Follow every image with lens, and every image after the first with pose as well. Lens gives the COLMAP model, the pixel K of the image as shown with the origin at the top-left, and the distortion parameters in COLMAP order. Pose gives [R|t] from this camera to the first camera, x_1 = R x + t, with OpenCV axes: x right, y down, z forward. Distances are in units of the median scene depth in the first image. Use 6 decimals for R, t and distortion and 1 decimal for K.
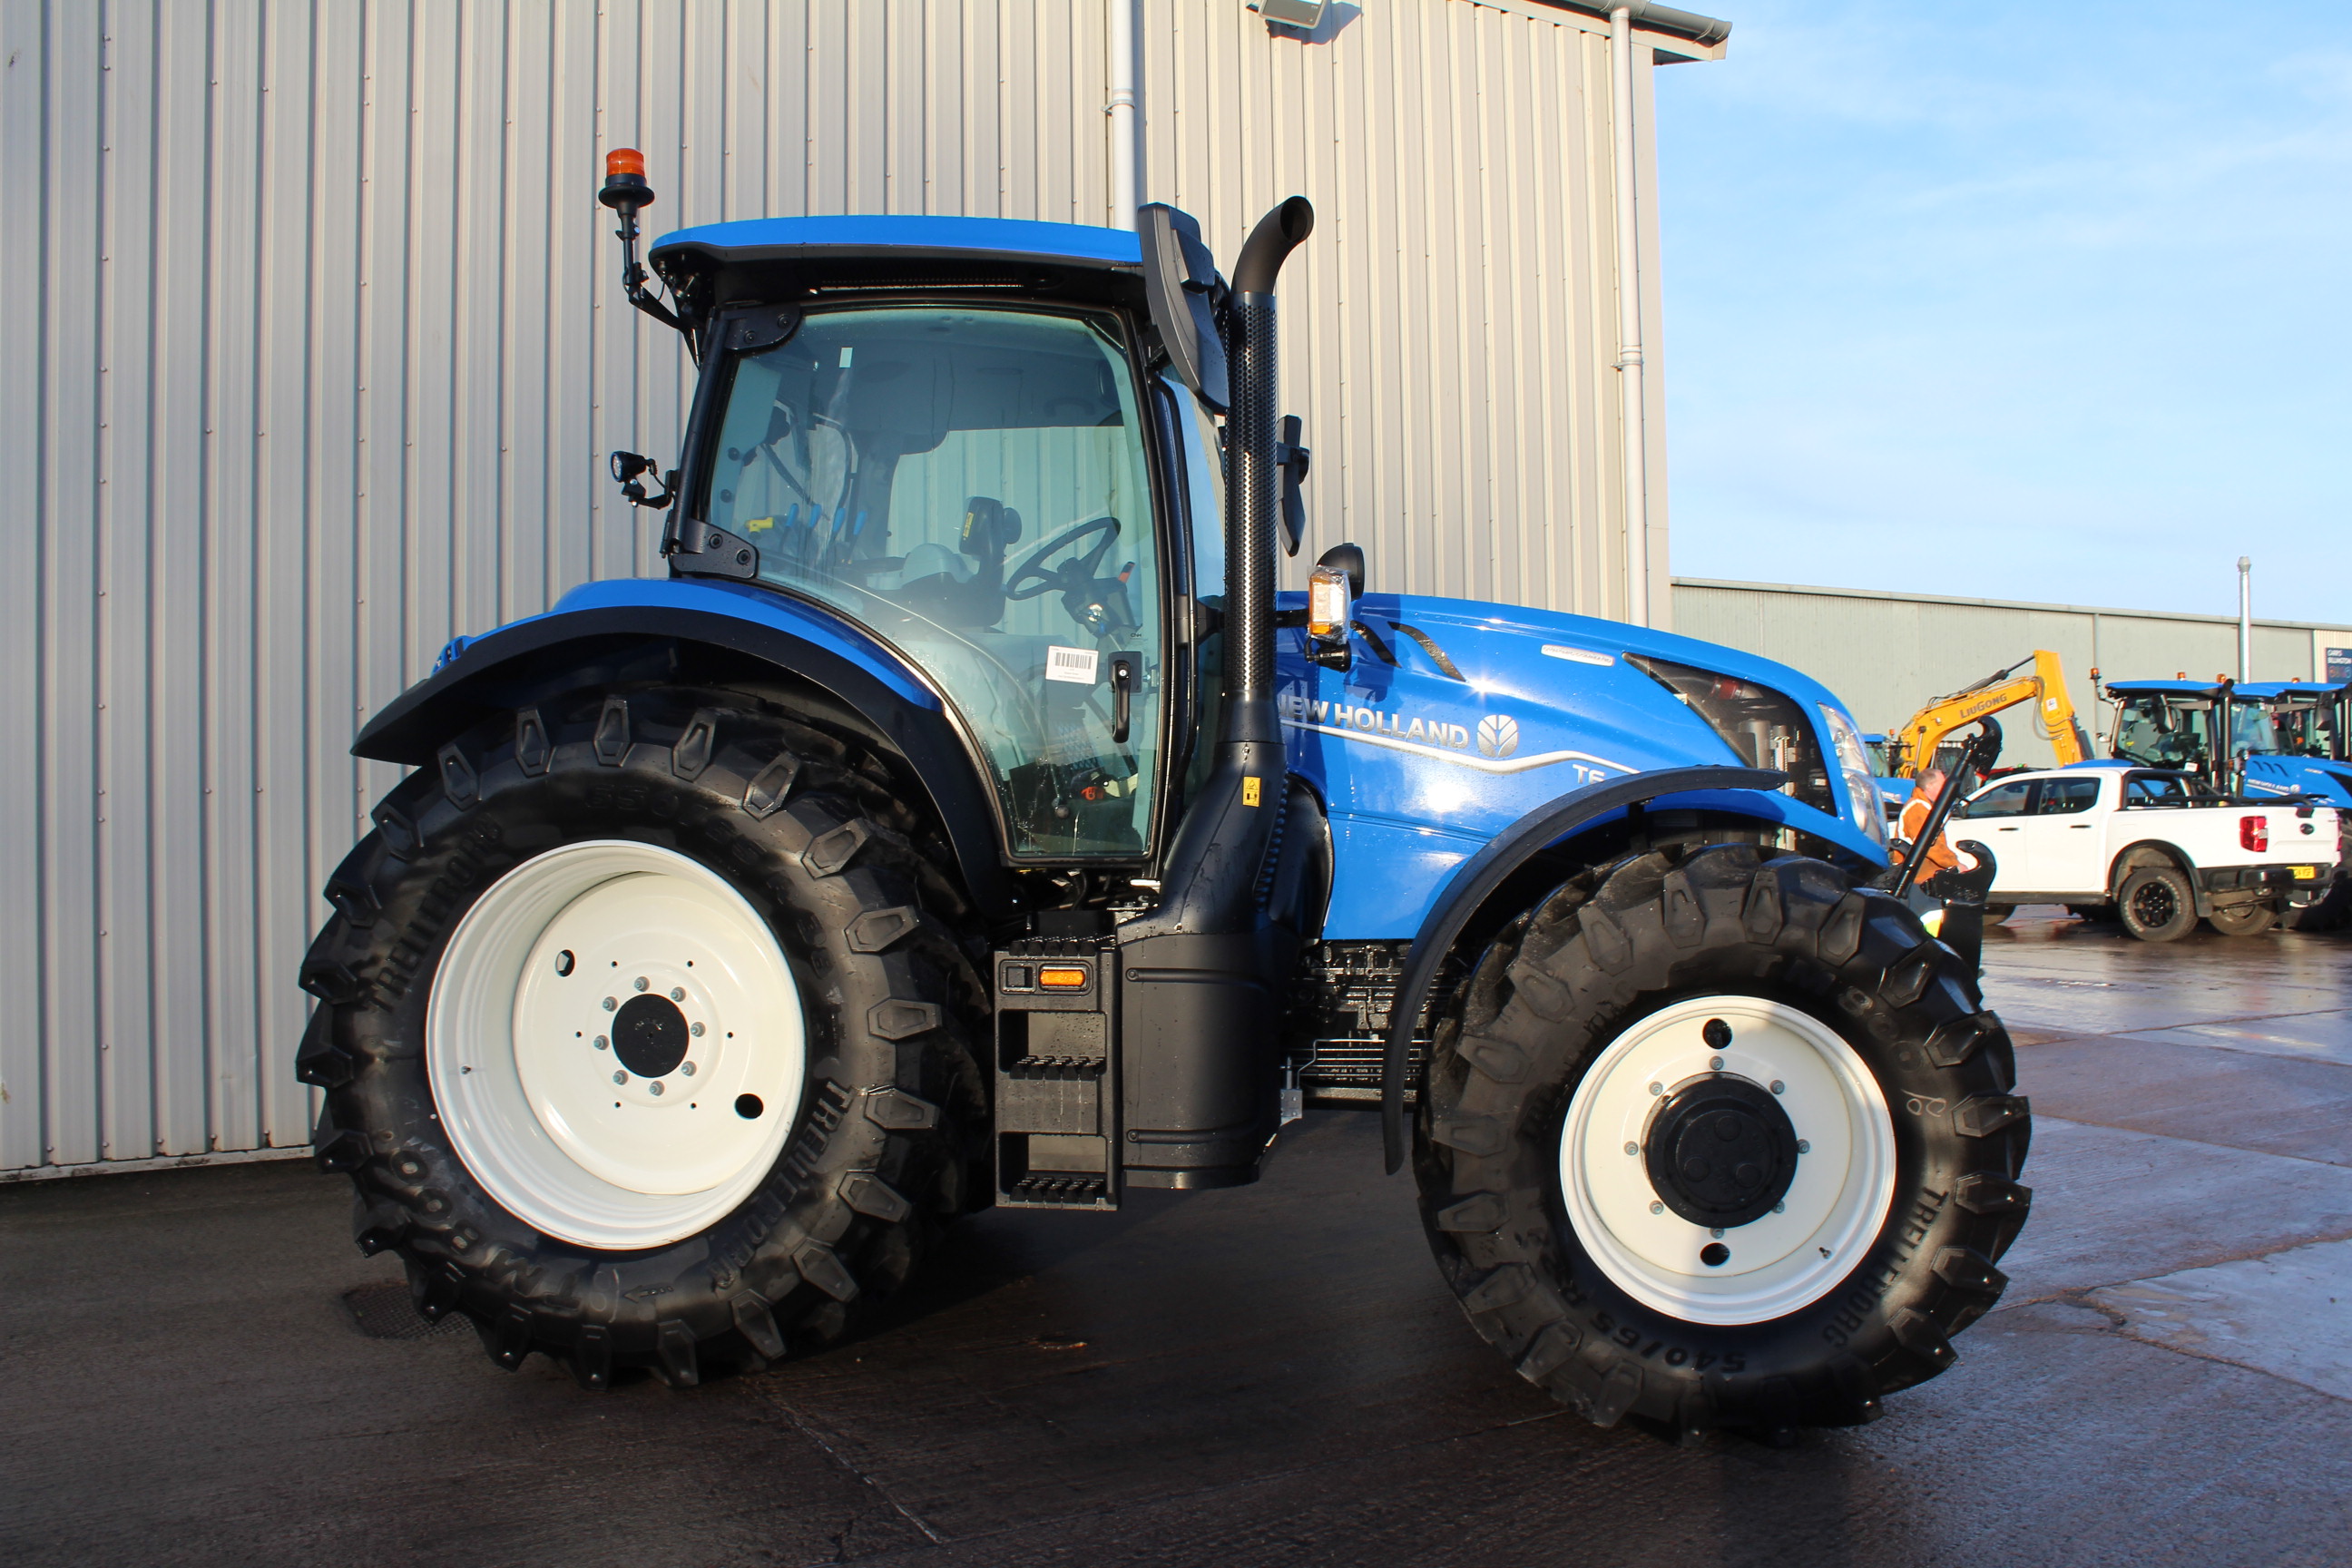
lens RADIAL K [[1956.5, 0, 1181.5], [0, 1956.5, 777.2], [0, 0, 1]] dist [-0.101570, 0.003818]
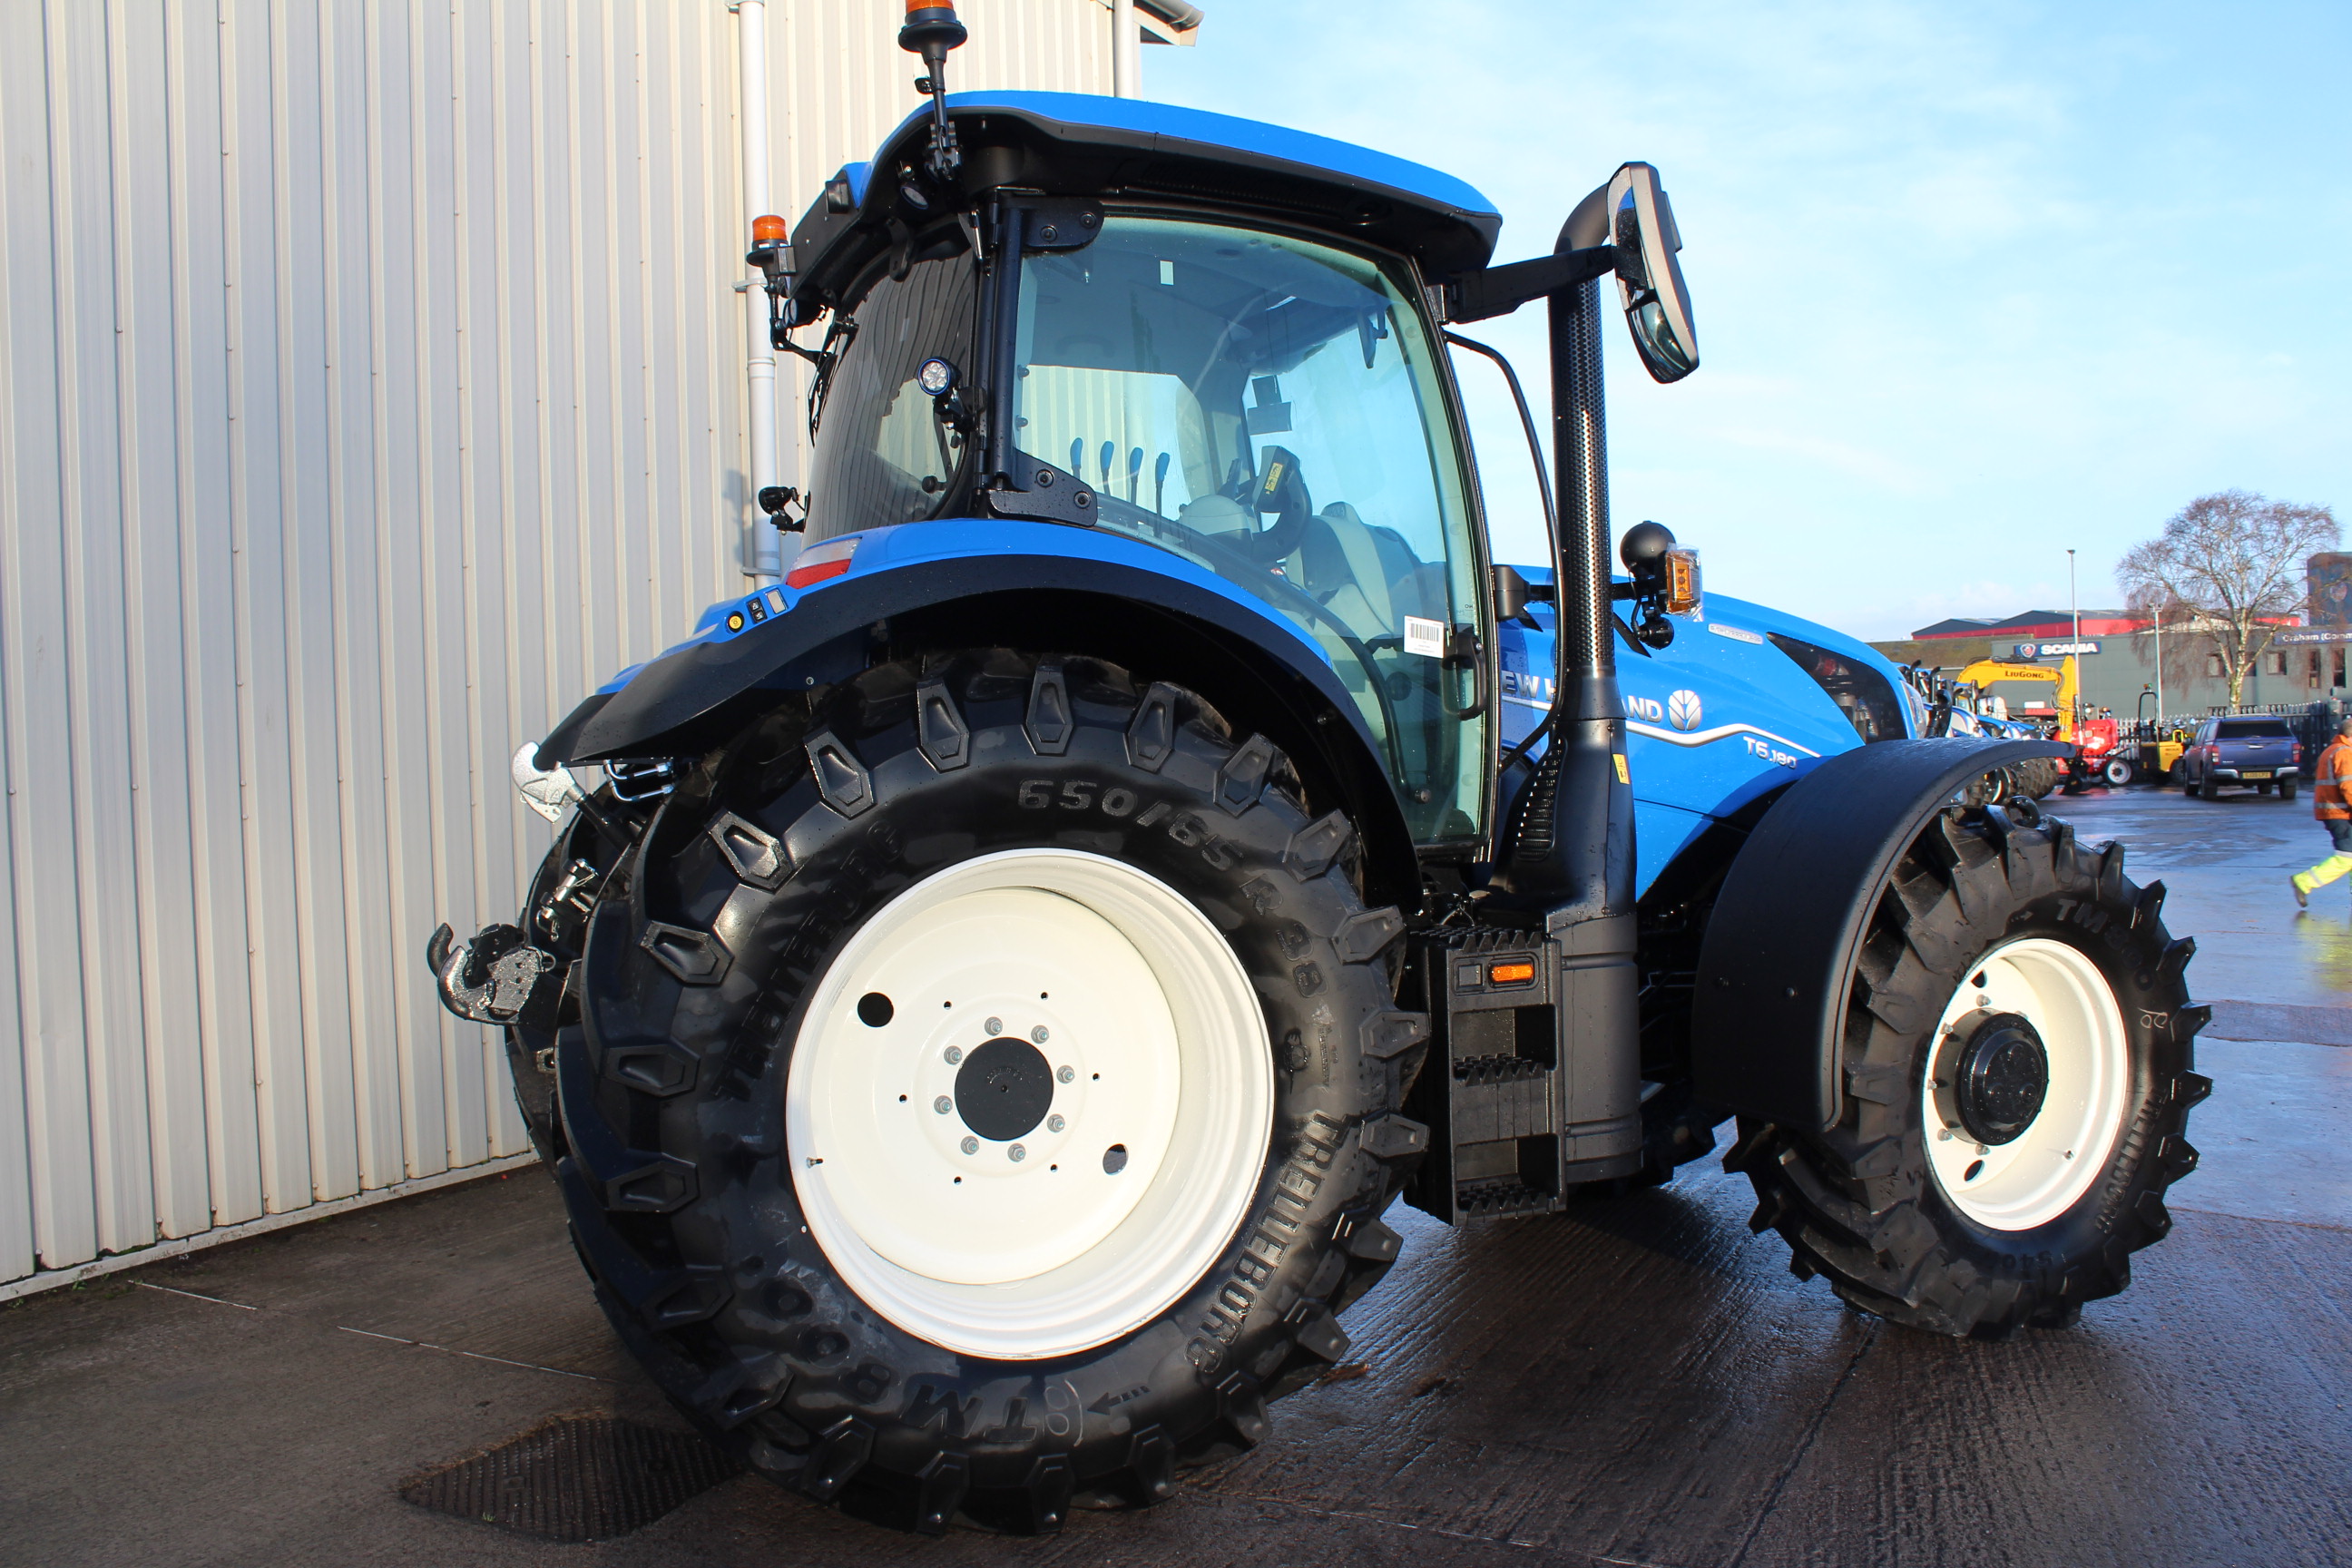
lens RADIAL K [[1956.5, 0, 1181.5], [0, 1956.5, 777.2], [0, 0, 1]] dist [-0.101570, 0.003818]
pose [[0.845134, -0.025226, 0.533959, -0.643009], [0.015707, 0.999626, 0.022366, -0.013362], [-0.534323, -0.010515, 0.845215, 0.276289]]
